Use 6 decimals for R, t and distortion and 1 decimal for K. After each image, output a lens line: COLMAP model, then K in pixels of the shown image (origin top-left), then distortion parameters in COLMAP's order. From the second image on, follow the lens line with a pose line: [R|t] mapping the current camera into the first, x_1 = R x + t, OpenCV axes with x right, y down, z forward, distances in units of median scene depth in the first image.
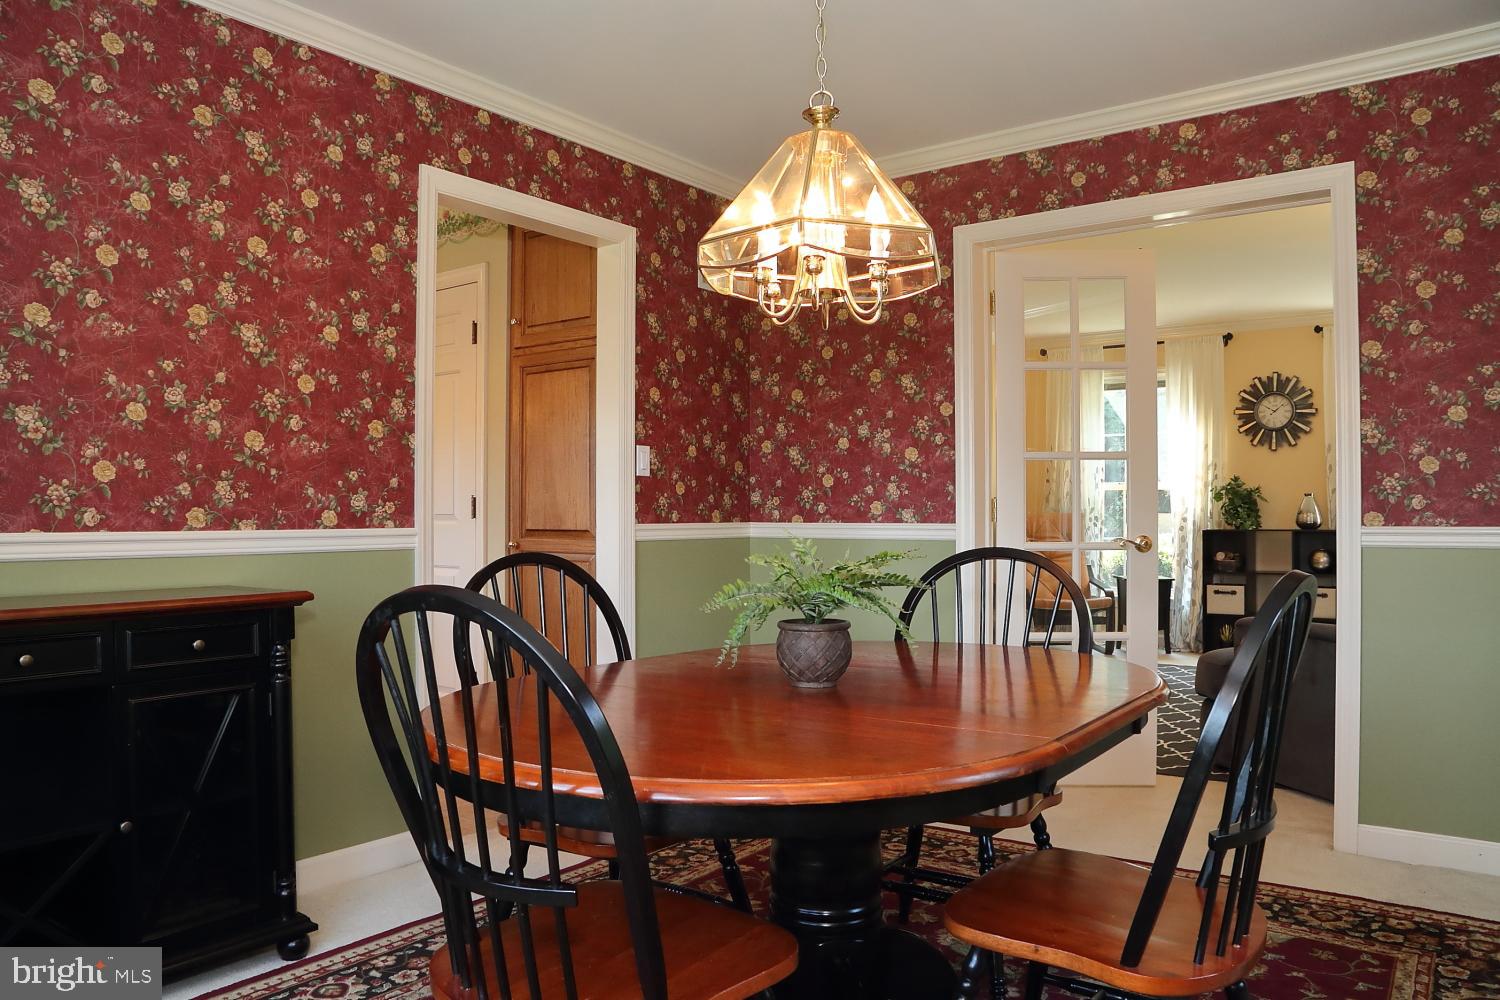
lens RADIAL K [[1035.1, 0, 761.5], [0, 1035.1, 507.5], [0, 0, 1]] dist [-0.104066, 0.050323]
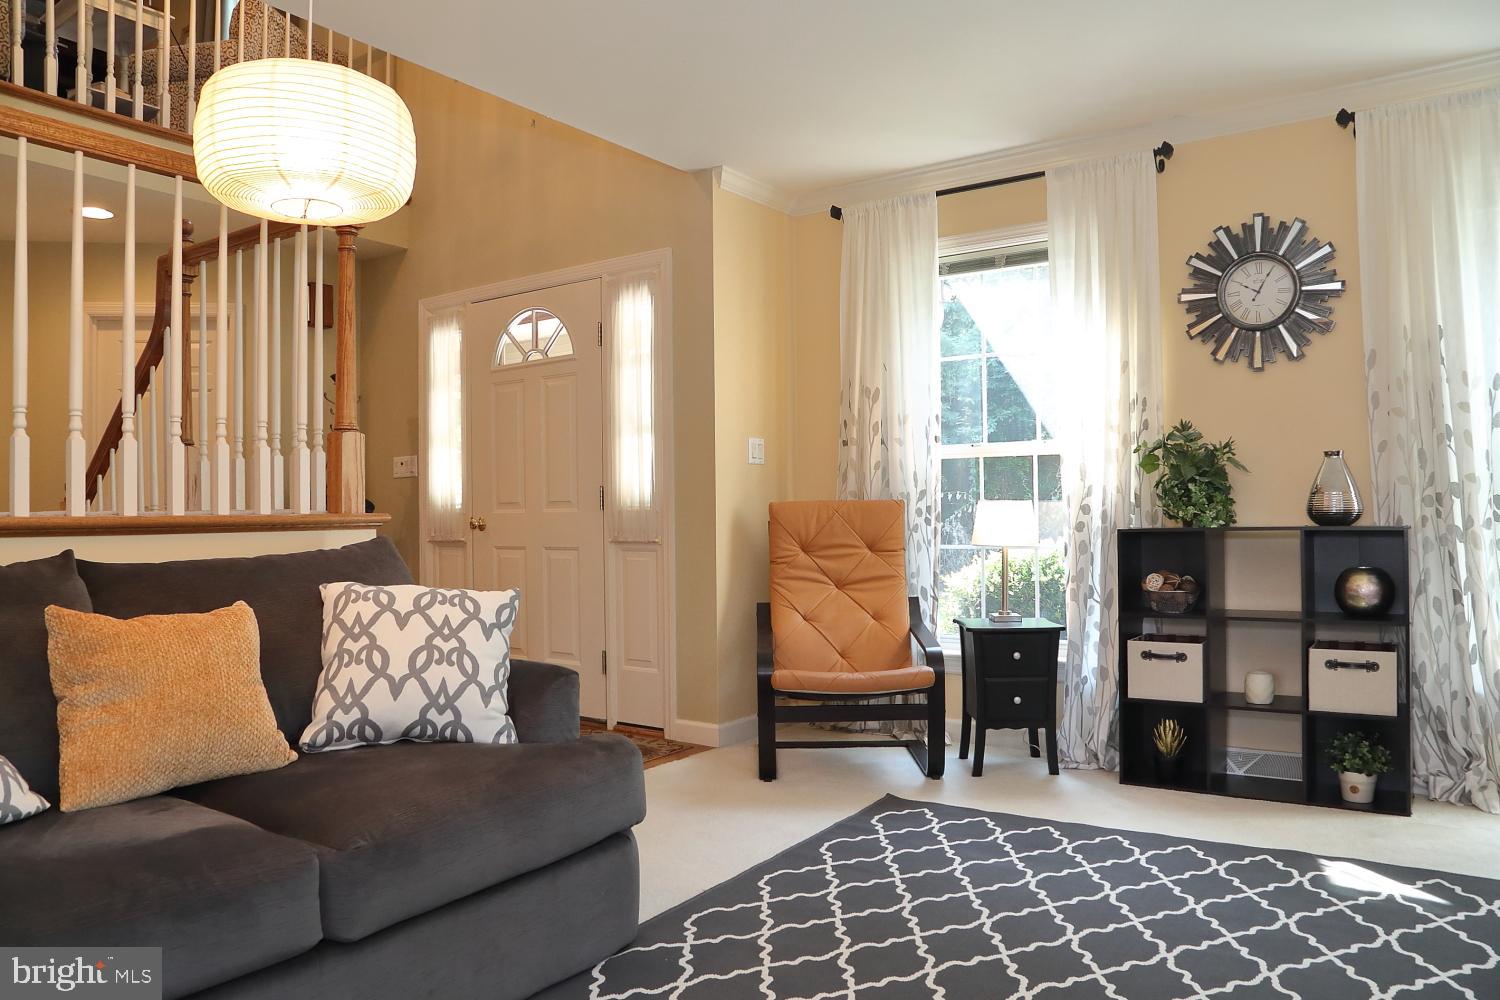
lens RADIAL K [[1035.1, 0, 744.1], [0, 1035.1, 510.4], [0, 0, 1]] dist [-0.104066, 0.050323]
pose [[0.999857, -0.014543, 0.008577, 0.244218], [0.014507, 0.999886, 0.004270, 0.007836], [-0.008638, -0.004145, 0.999954, 0.496425]]
